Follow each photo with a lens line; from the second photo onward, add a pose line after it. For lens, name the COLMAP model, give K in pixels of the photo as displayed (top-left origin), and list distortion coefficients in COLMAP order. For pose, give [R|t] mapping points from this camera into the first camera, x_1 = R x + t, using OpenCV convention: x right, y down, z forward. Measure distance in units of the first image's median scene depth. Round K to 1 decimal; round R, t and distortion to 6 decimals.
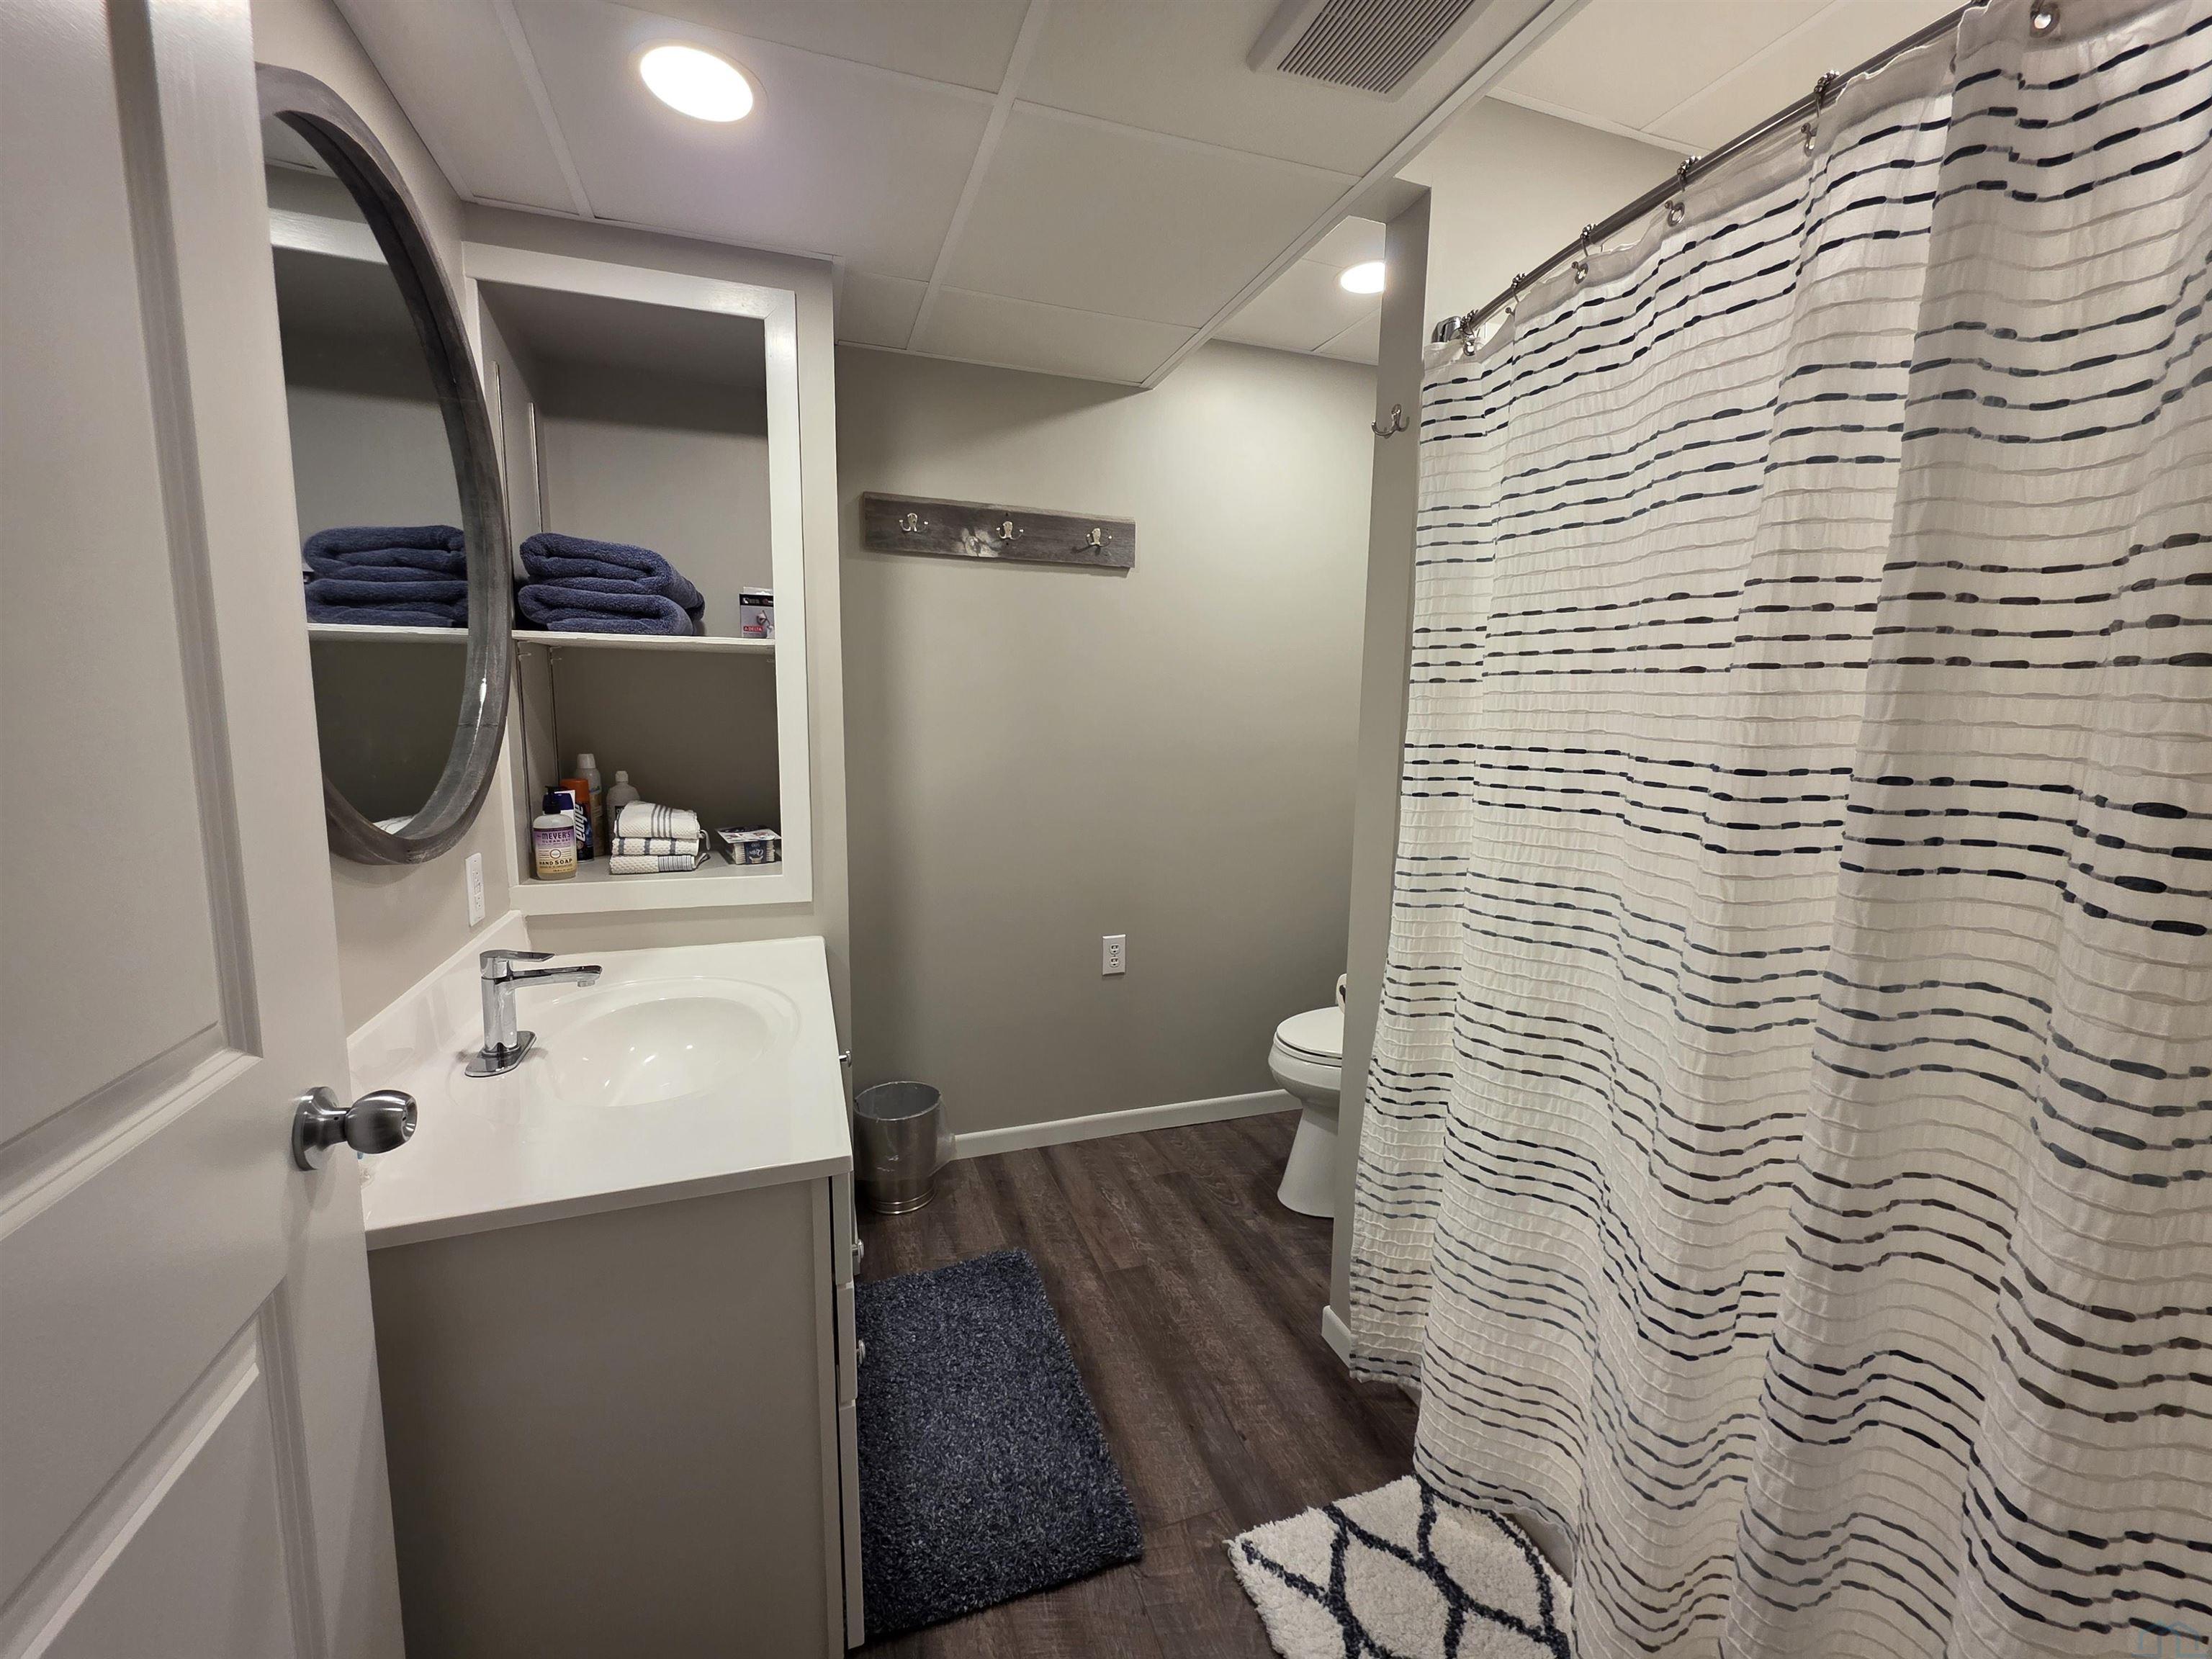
lens RADIAL K [[881.2, 0, 1111.3], [0, 881.2, 823.0], [0, 0, 1]] dist [0.000866, -0.000348]
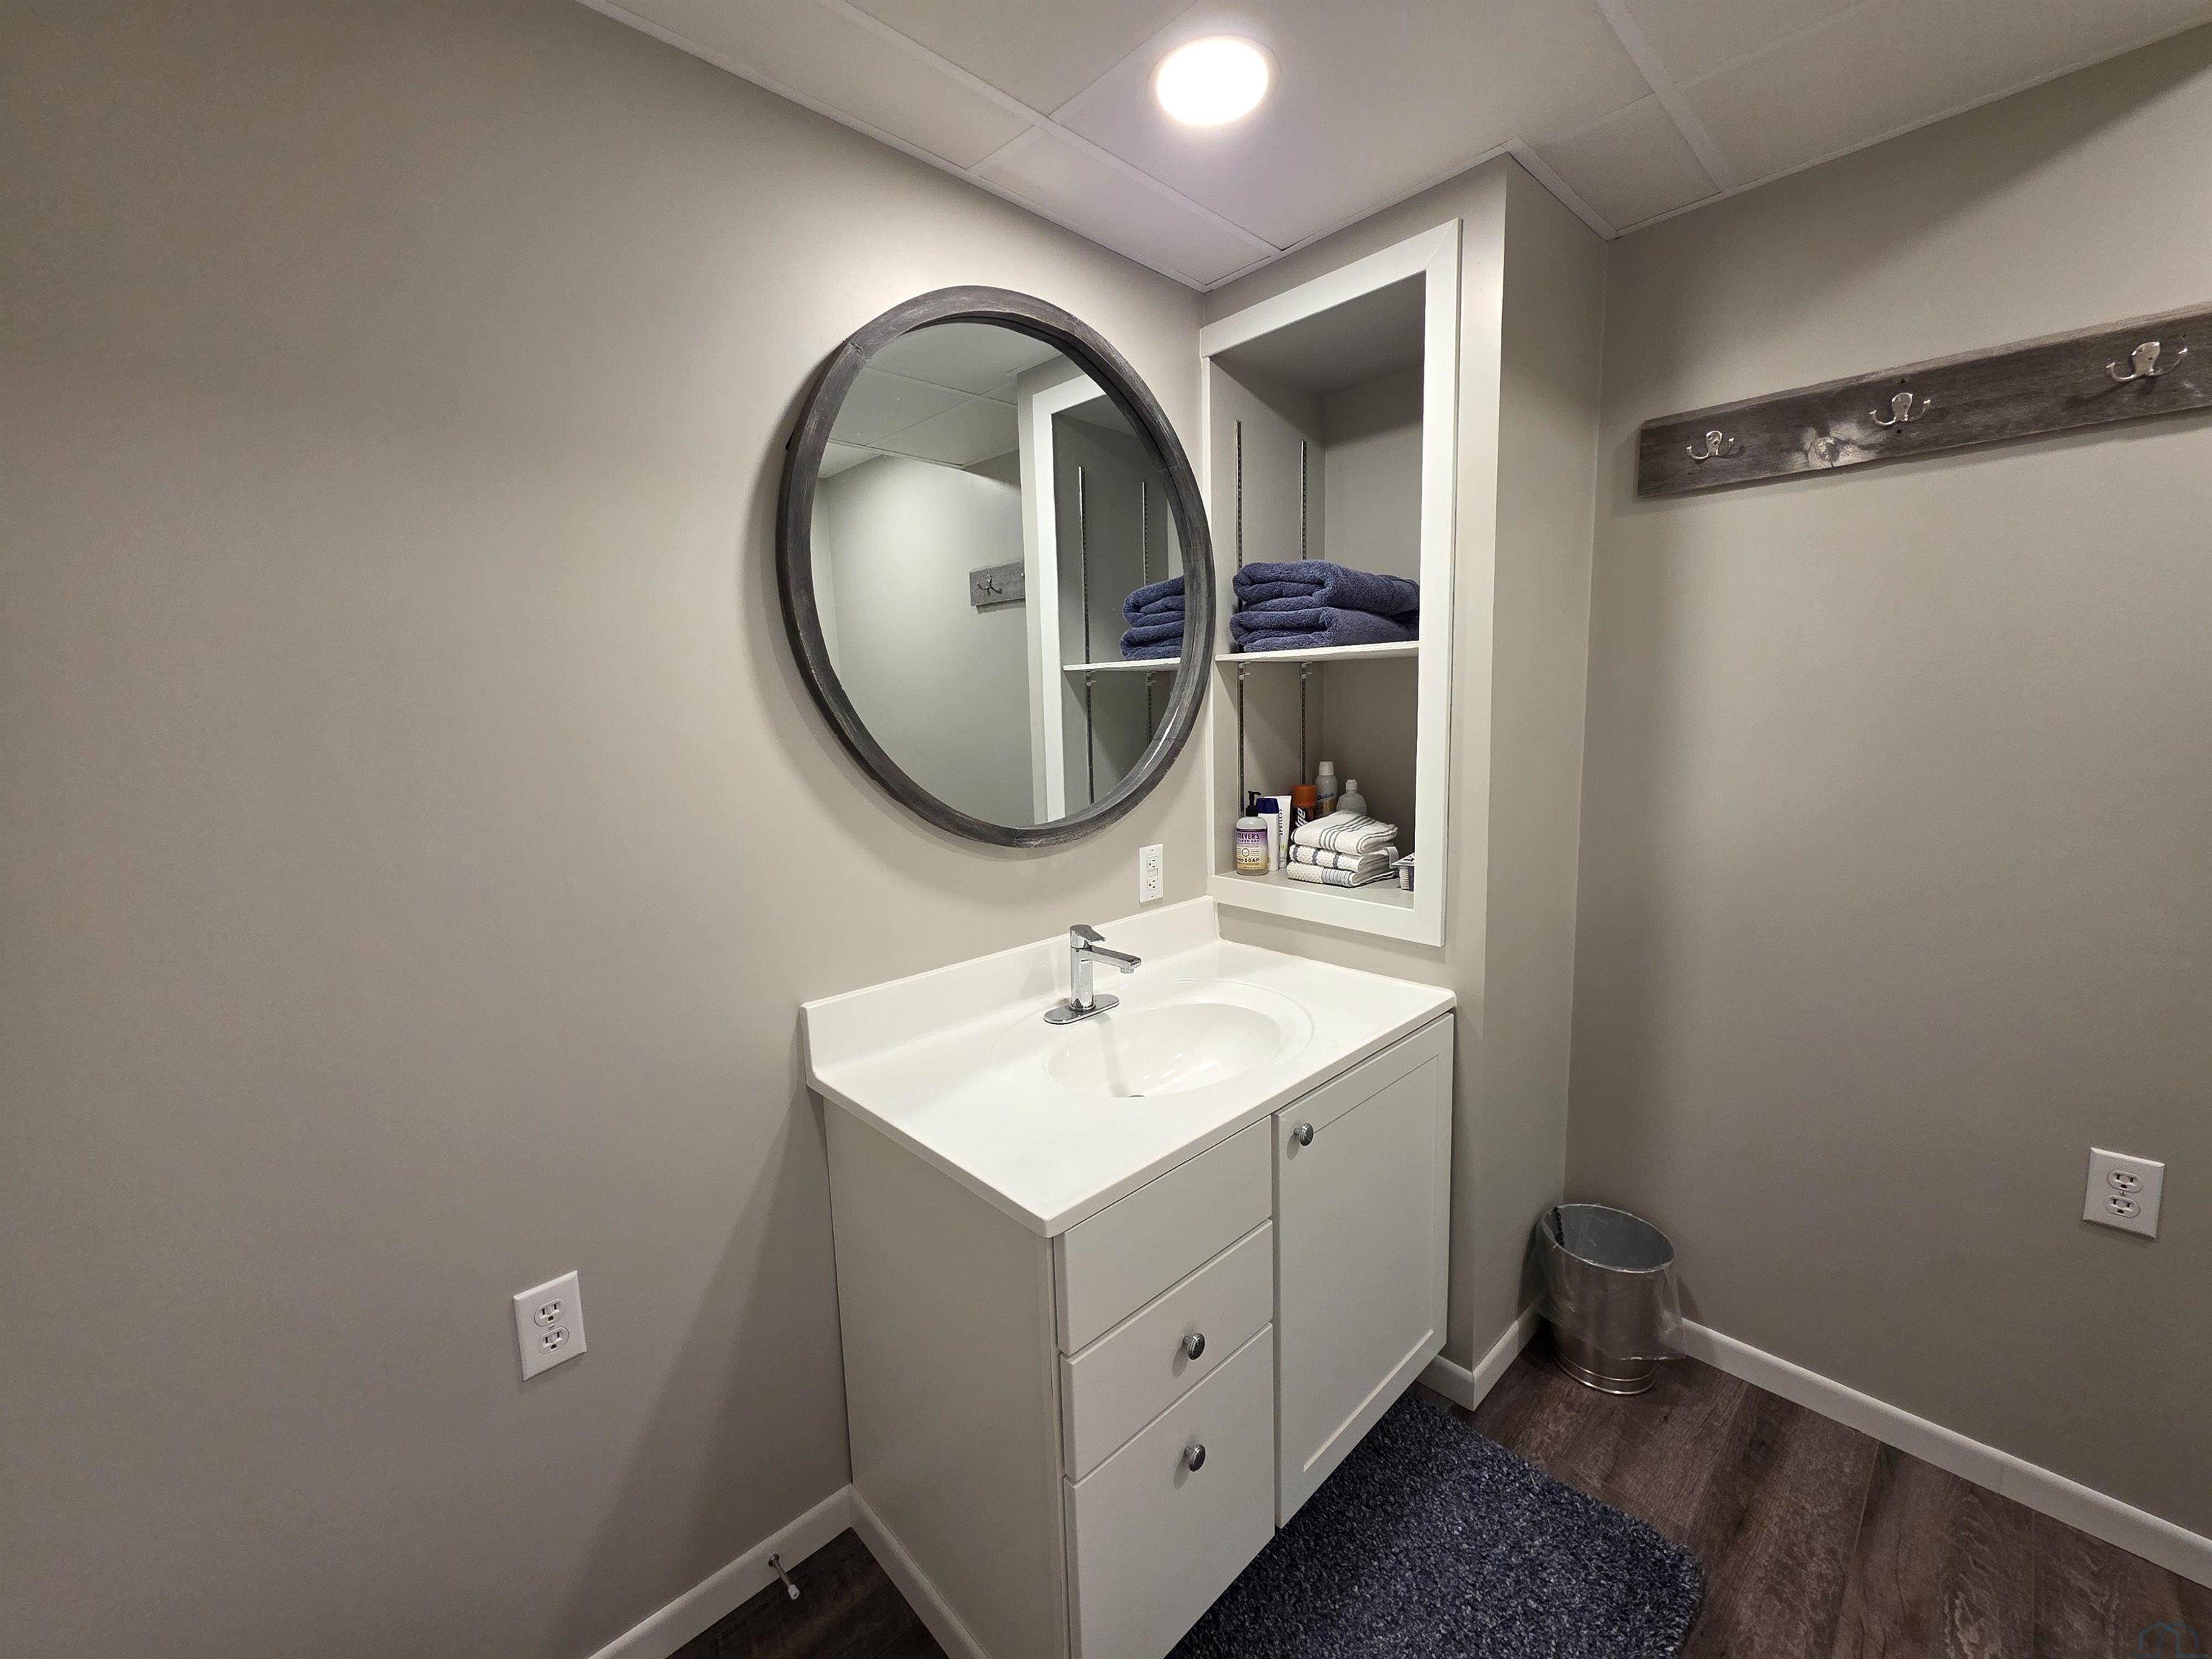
lens RADIAL K [[881.2, 0, 1108.0], [0, 881.2, 821.8], [0, 0, 1]] dist [0.000866, -0.000348]
pose [[0.404615, 0.098708, -0.909144, 0.243289], [-0.091518, 0.993537, 0.067140, -0.048984], [0.909896, 0.056037, 0.411034, 0.299713]]
